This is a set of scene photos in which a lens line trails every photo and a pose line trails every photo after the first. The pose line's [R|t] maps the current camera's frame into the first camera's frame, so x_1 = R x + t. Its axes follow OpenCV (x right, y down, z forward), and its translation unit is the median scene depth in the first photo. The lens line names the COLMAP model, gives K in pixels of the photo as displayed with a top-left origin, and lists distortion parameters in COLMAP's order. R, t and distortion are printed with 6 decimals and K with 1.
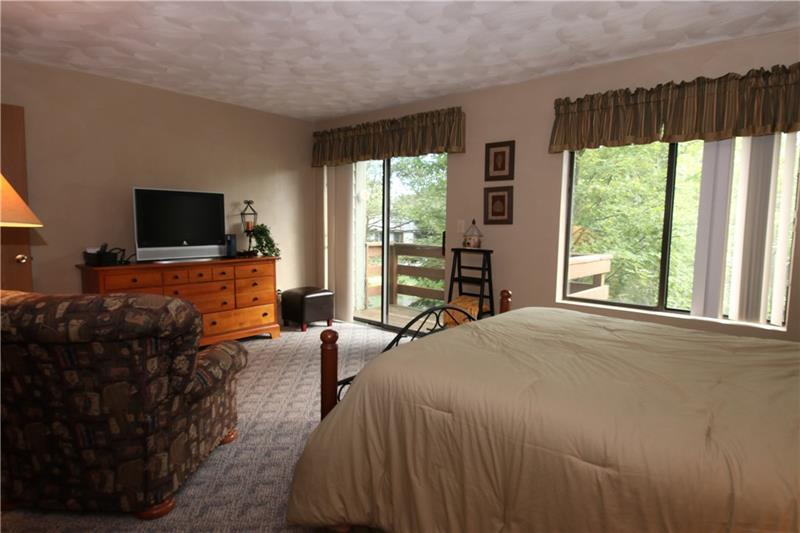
lens RADIAL K [[461.1, 0, 400.2], [0, 461.1, 269.2], [0, 0, 1]] dist [0.055197, -0.065586]
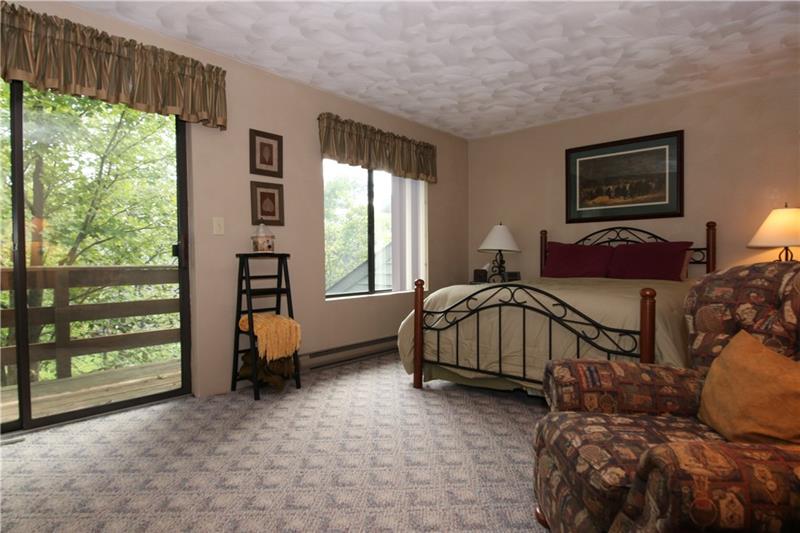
lens RADIAL K [[453.0, 0, 402.2], [0, 453.0, 265.7], [0, 0, 1]] dist [0.053487, -0.055852]
pose [[0.022350, -0.030762, 0.999277, -0.651854], [0.111993, 0.993312, 0.028073, -0.017779], [-0.993458, 0.111284, 0.025646, 0.745963]]
